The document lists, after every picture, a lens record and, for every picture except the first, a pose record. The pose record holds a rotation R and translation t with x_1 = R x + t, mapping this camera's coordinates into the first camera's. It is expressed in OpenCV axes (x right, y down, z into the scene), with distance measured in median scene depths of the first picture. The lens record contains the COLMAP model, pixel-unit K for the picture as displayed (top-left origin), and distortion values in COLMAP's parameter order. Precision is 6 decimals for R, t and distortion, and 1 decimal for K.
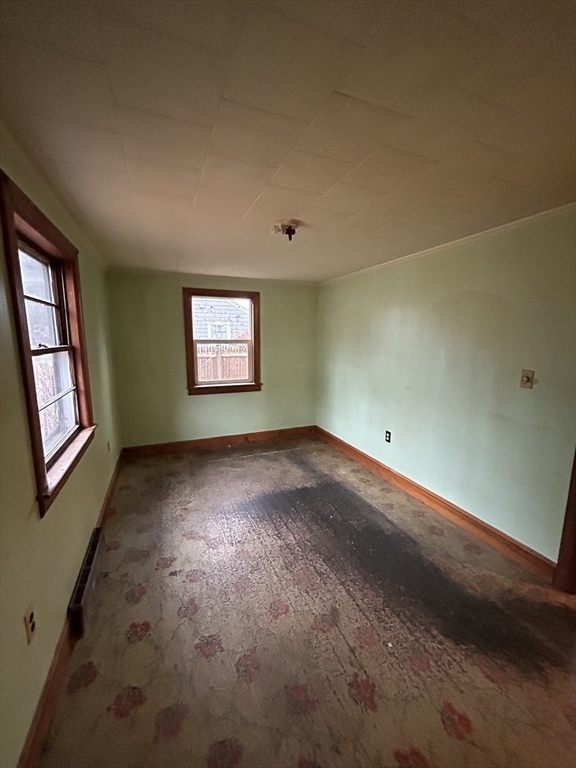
lens RADIAL K [[311.0, 0, 292.3], [0, 311.0, 383.2], [0, 0, 1]] dist [-0.000498, -0.000031]
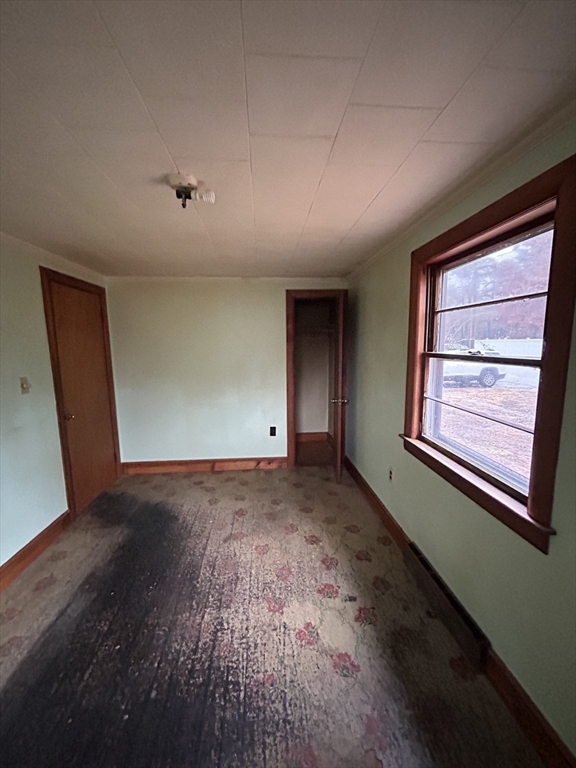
lens RADIAL K [[311.0, 0, 288.2], [0, 311.0, 383.8], [0, 0, 1]] dist [-0.000498, -0.000031]
pose [[-0.949000, -0.035476, 0.313273, -0.483359], [0.055639, 0.959209, 0.277169, -0.276149], [-0.310327, 0.280463, -0.908316, 1.771261]]
